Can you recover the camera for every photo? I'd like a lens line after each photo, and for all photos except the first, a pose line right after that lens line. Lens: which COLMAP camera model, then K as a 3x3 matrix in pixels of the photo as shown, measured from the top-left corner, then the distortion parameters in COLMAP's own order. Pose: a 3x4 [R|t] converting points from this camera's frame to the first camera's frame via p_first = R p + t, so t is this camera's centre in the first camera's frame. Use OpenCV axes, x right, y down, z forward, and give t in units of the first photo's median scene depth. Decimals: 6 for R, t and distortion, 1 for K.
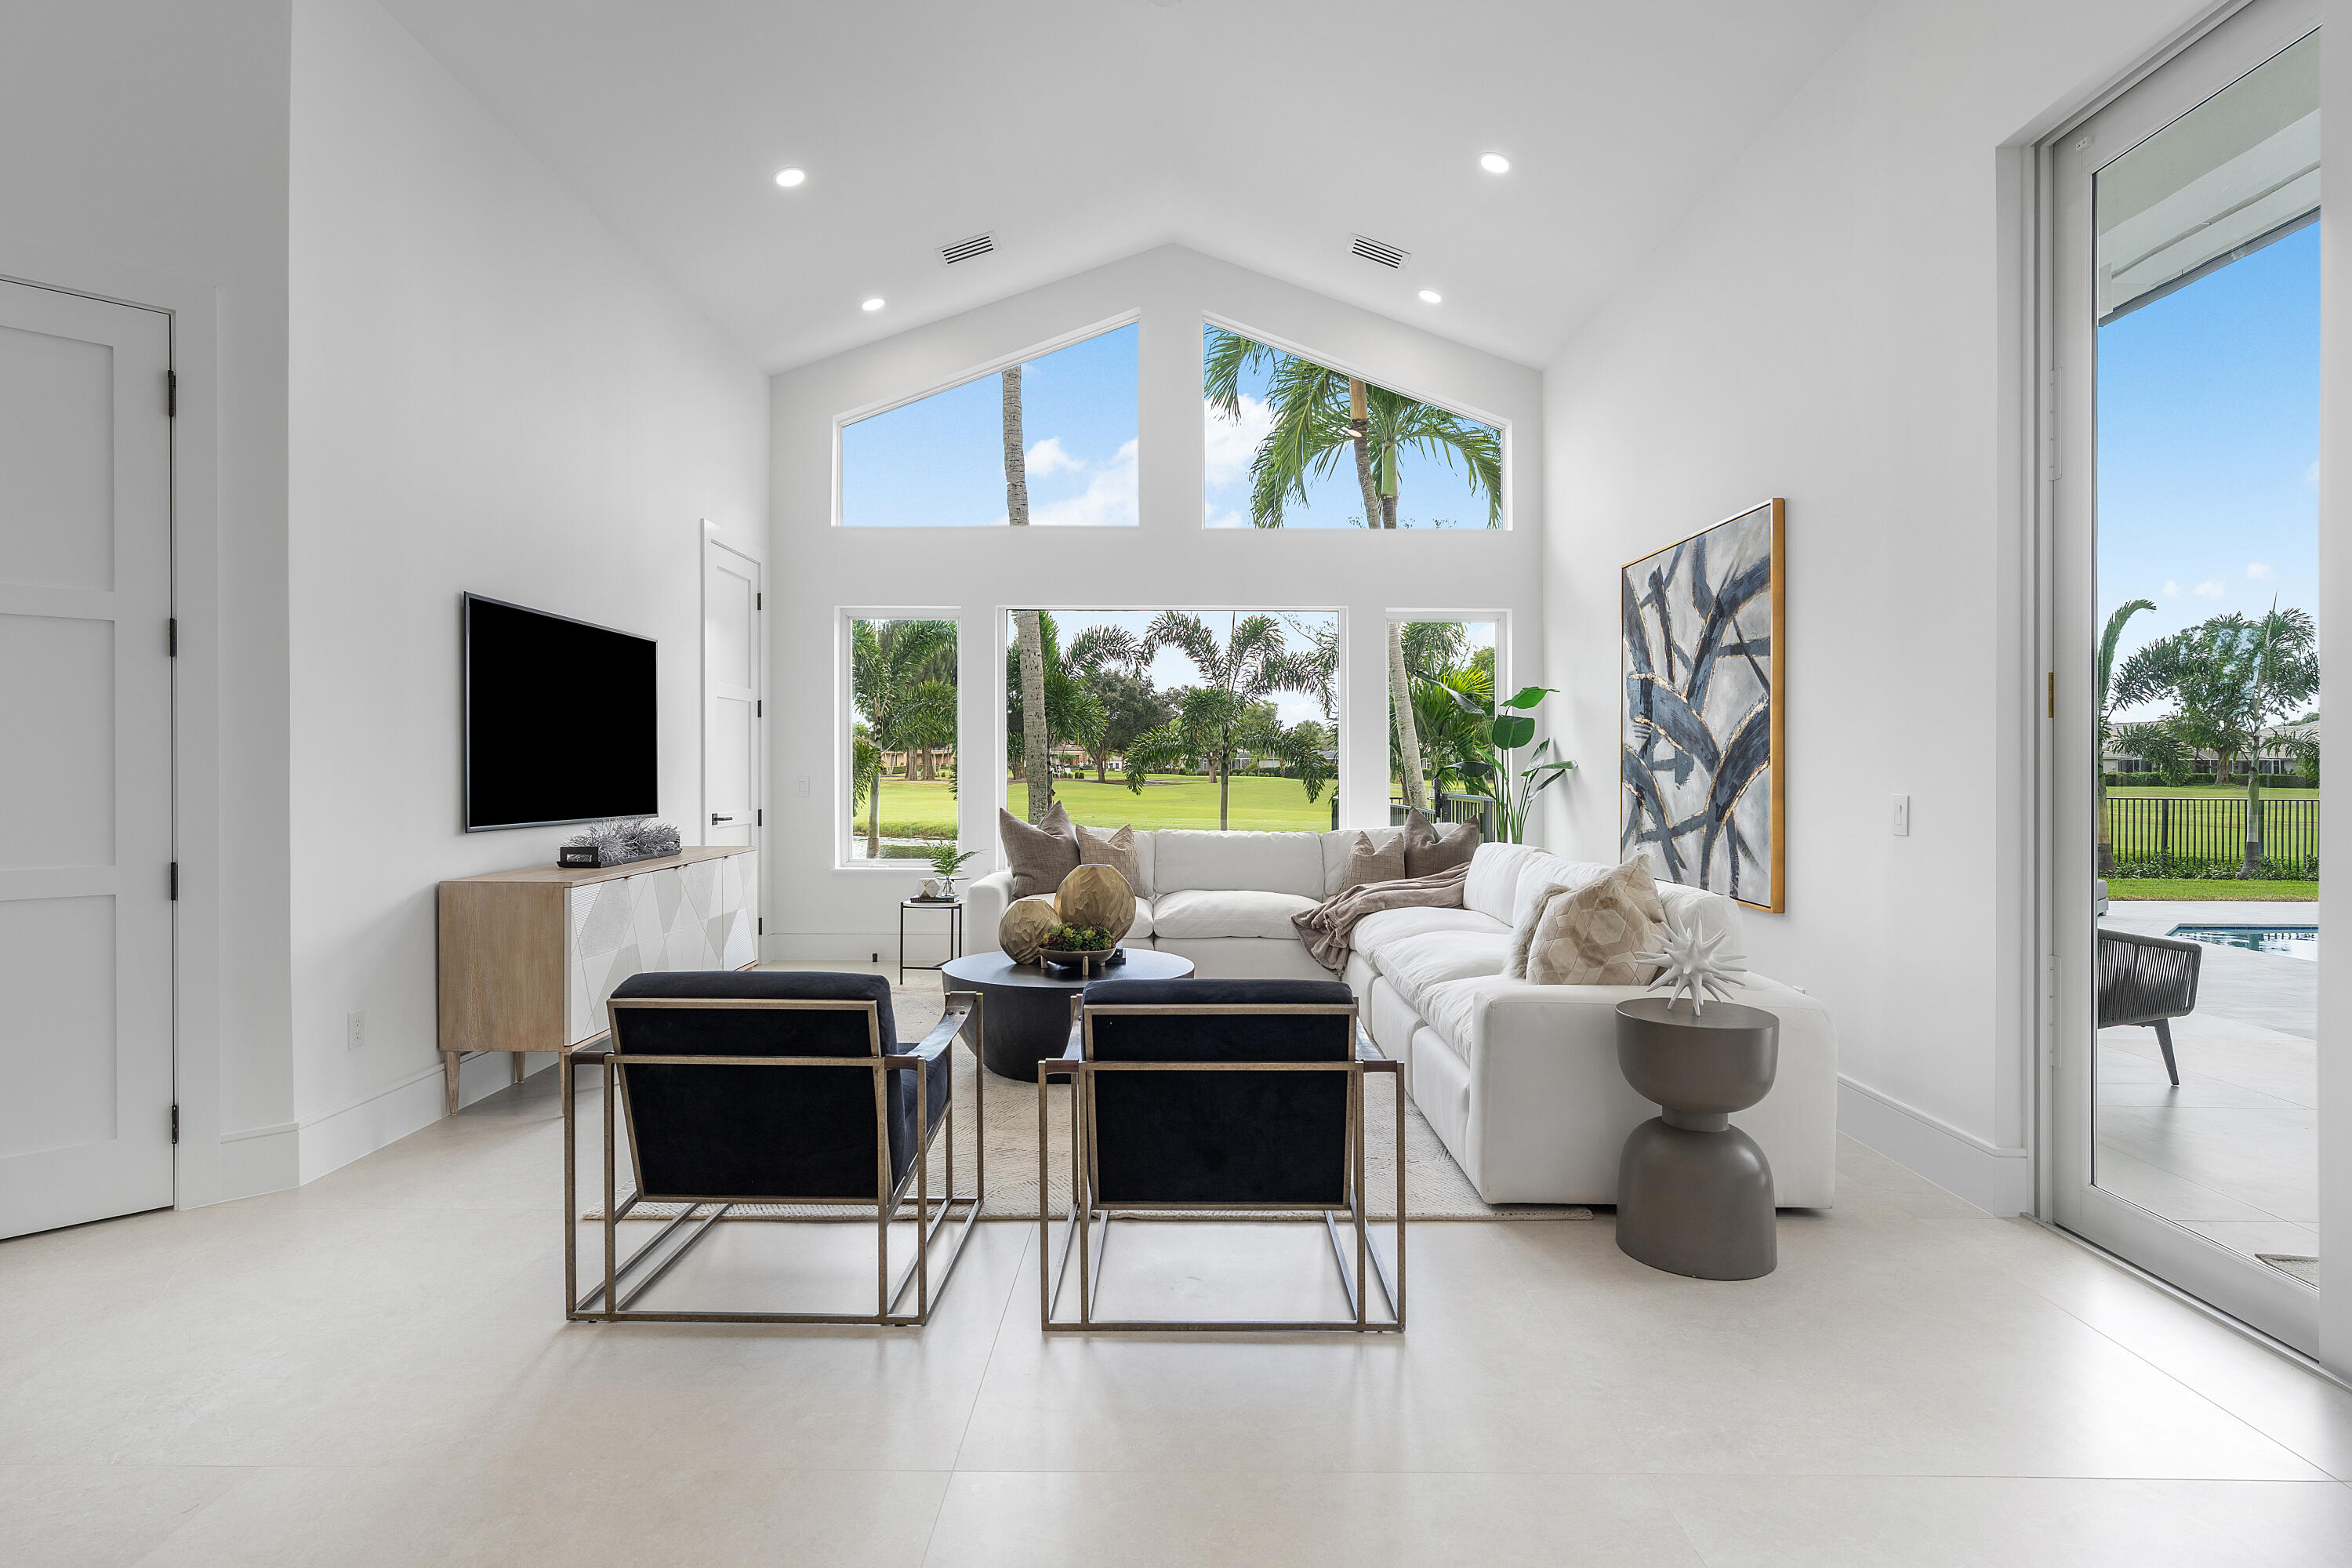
lens RADIAL K [[1202.0, 0, 1174.0], [0, 1202.0, 768.0], [0, 0, 1]] dist [0.002197, 0.004970]
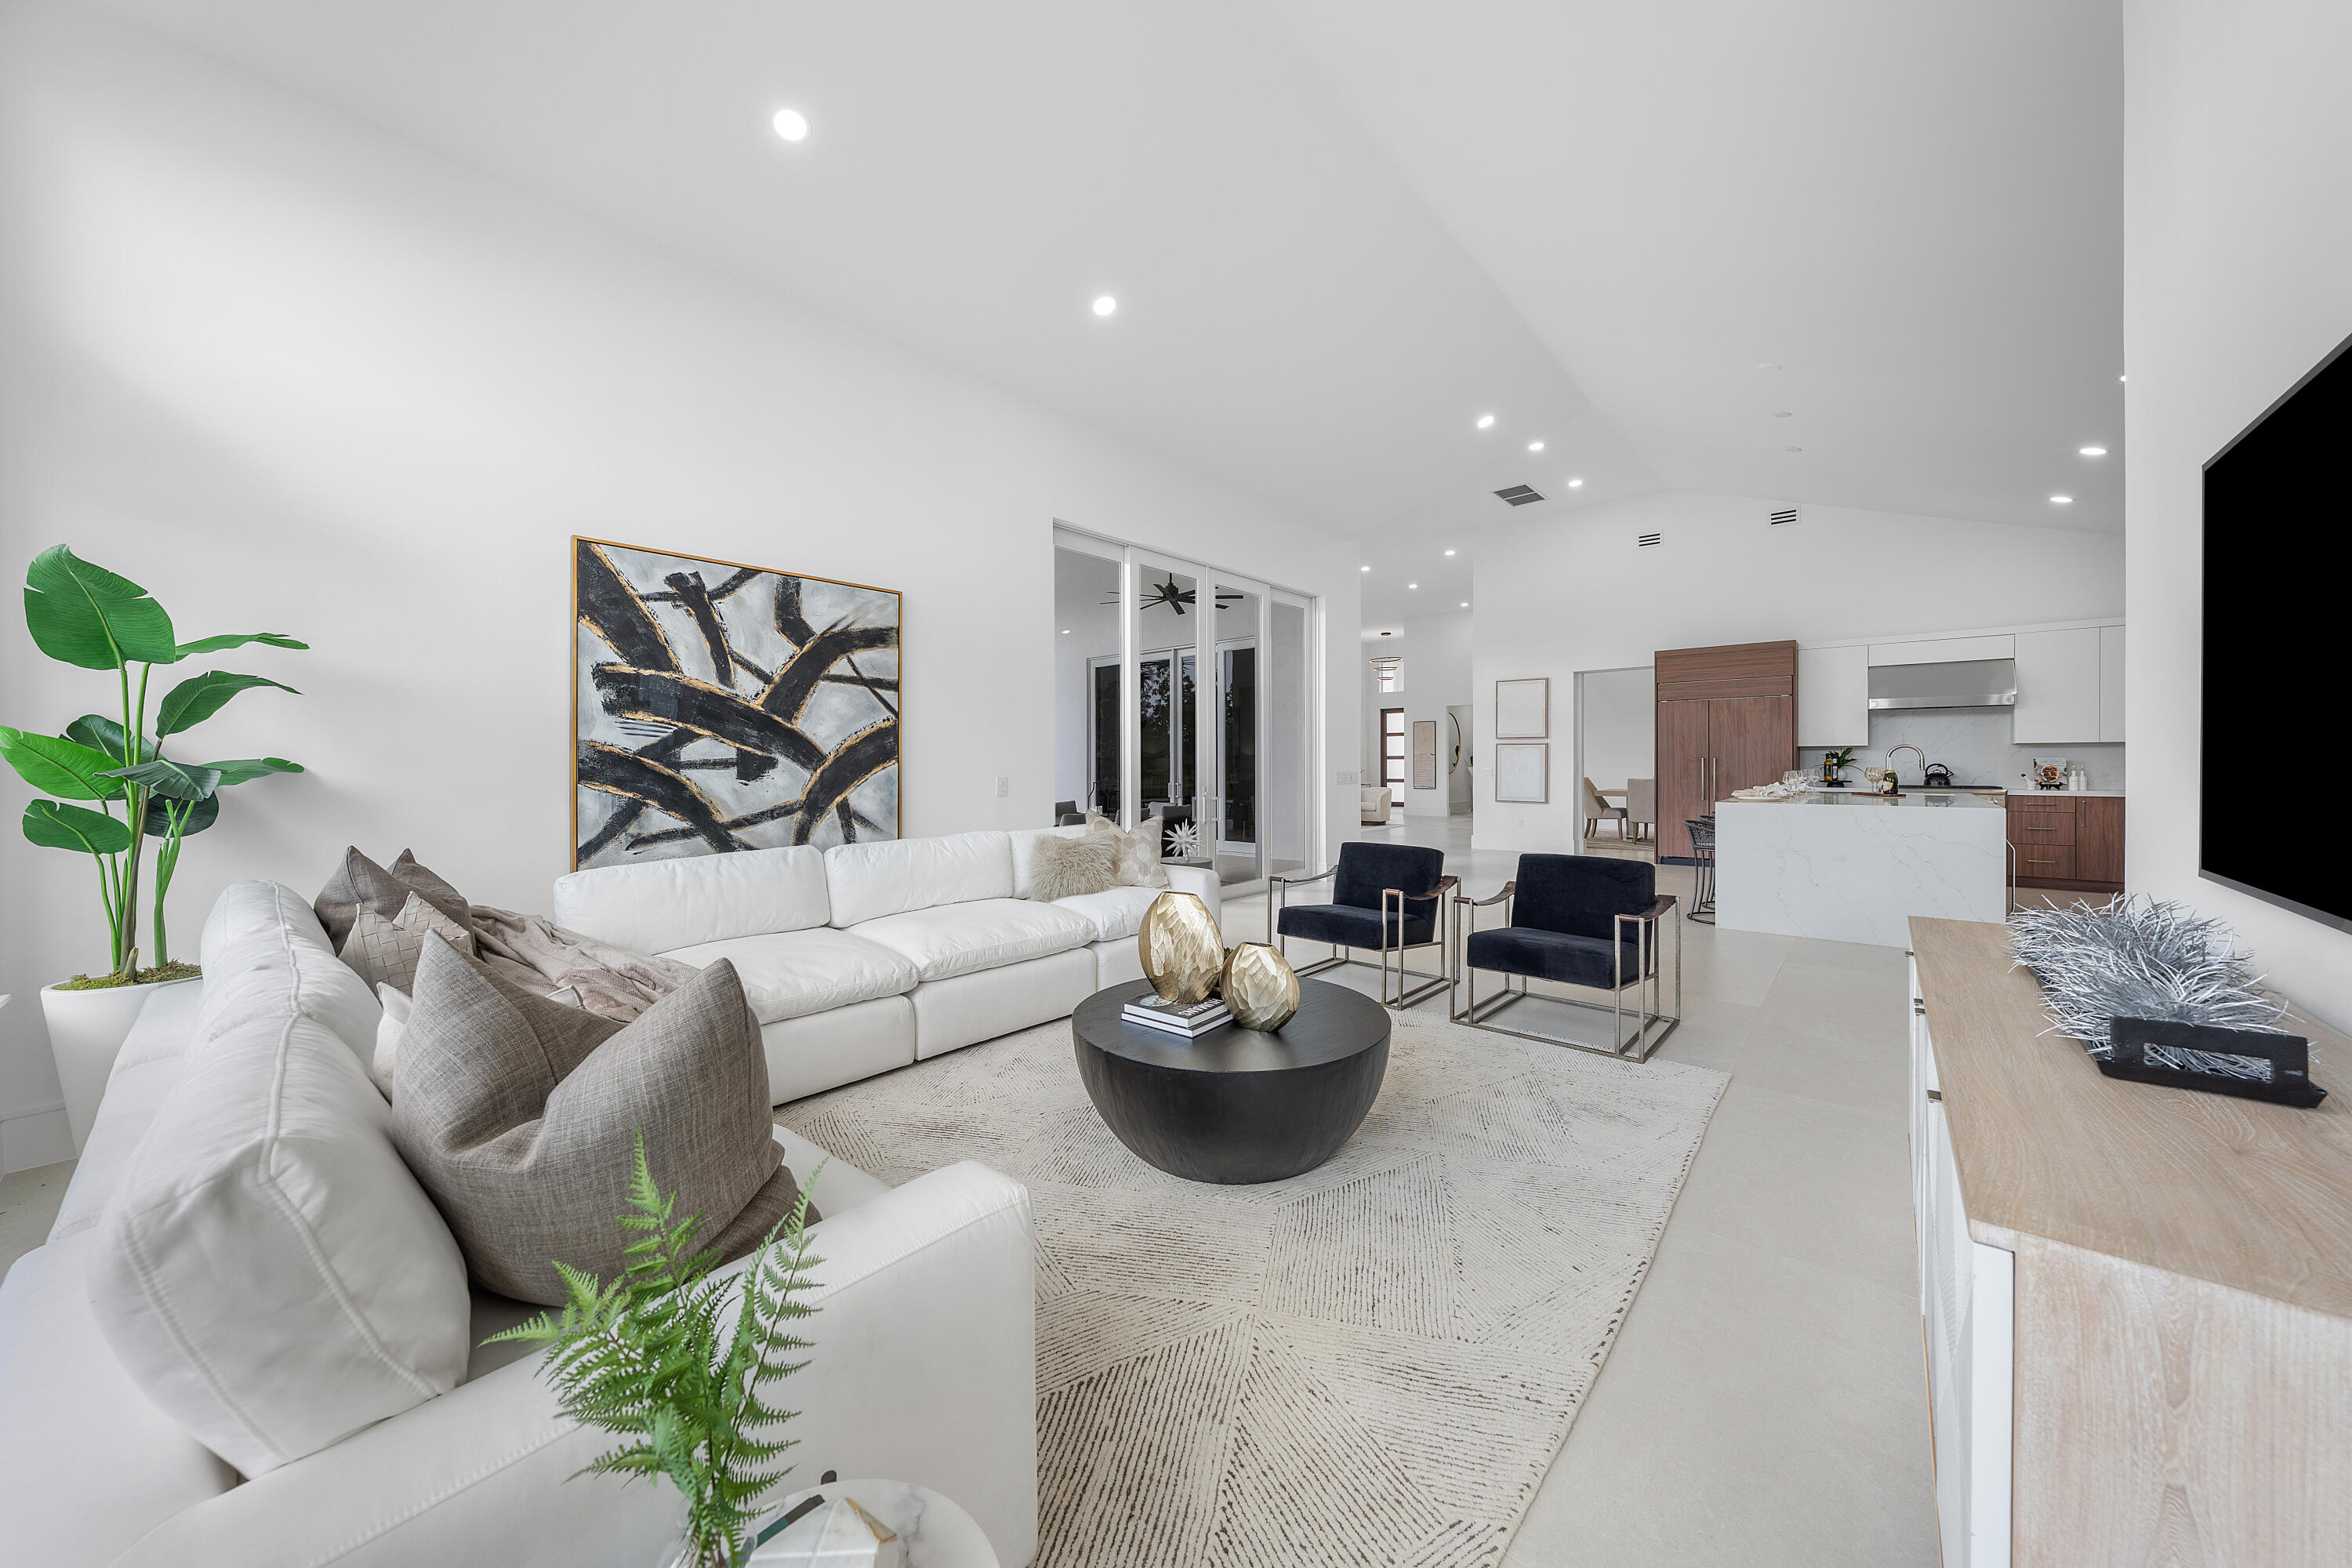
lens RADIAL K [[801.0, 0, 1163.7], [0, 801.0, 775.0], [0, 0, 1]] dist [-0.002175, -0.000468]
pose [[-0.742695, -0.009810, 0.669557, -0.385062], [0.005295, 0.999775, 0.020523, -0.005321], [-0.669608, 0.018788, -0.742477, 1.326707]]
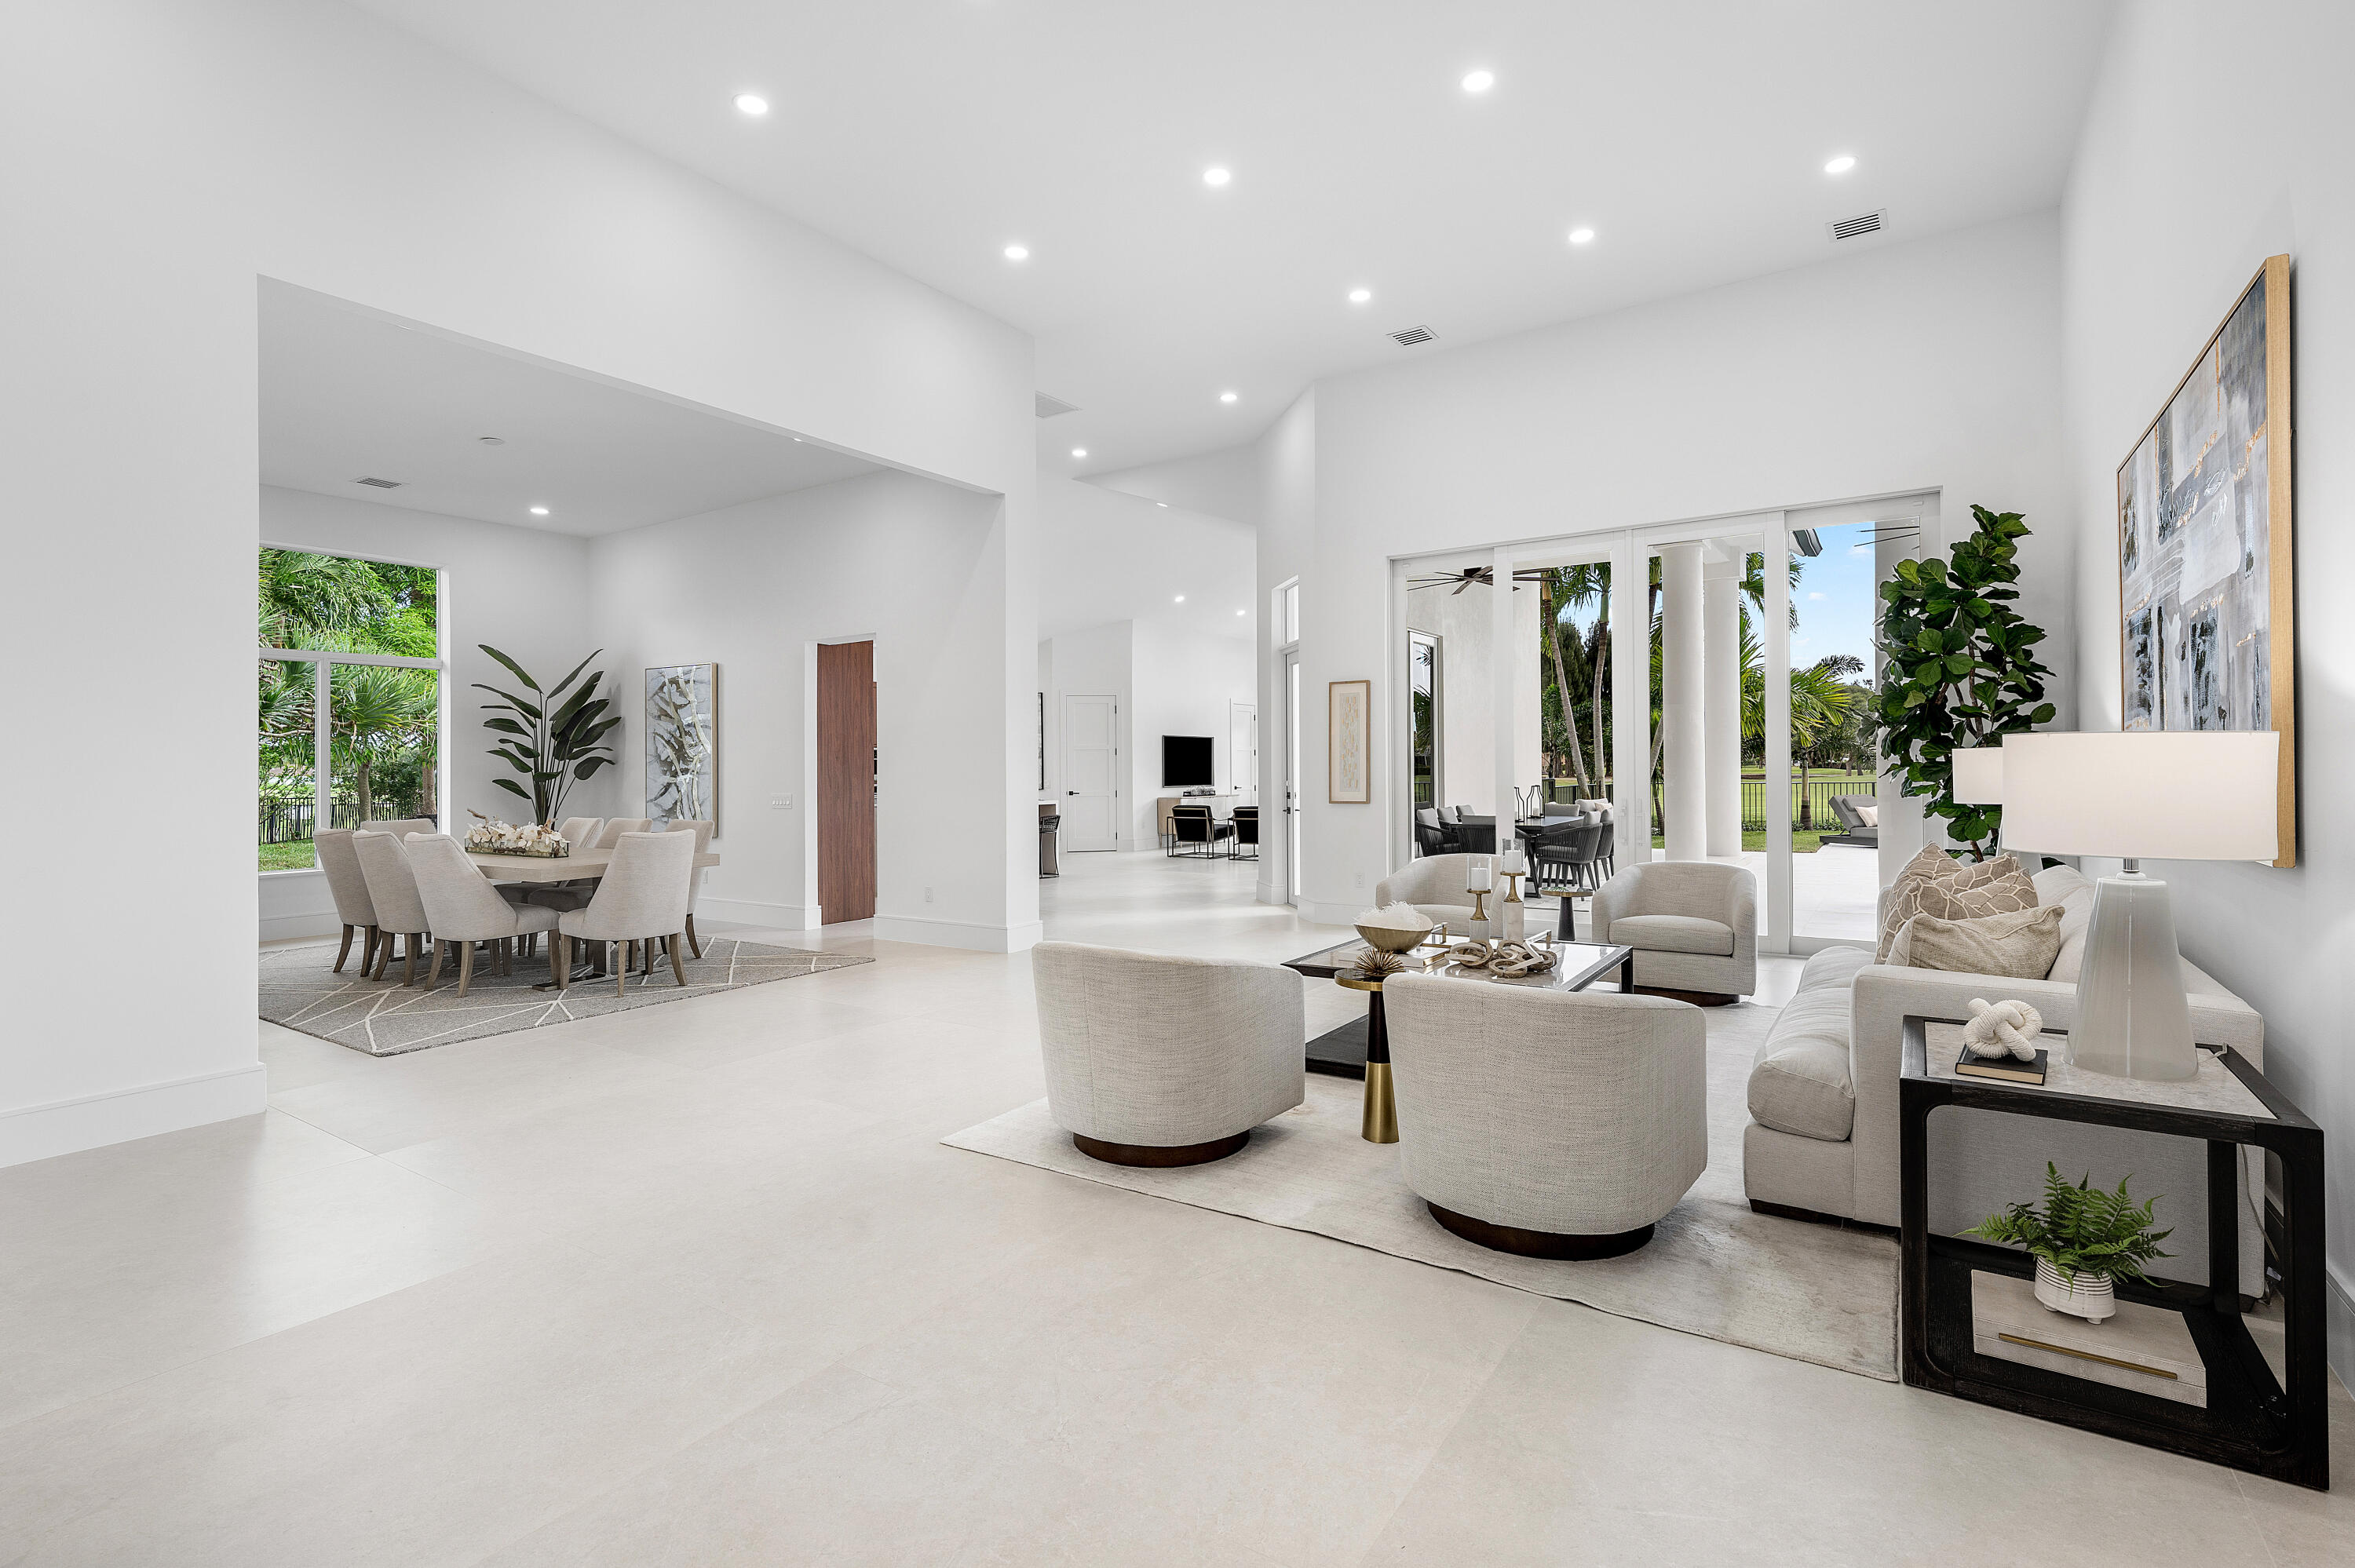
lens RADIAL K [[1080.9, 0, 1174.0], [0, 1080.9, 765.8], [0, 0, 1]] dist [0.000454, -0.000934]
pose [[0.825879, -0.017425, -0.563577, 1.451526], [0.016259, 0.999843, -0.007087, 0.000582], [0.563612, -0.003310, 0.826033, -1.955208]]
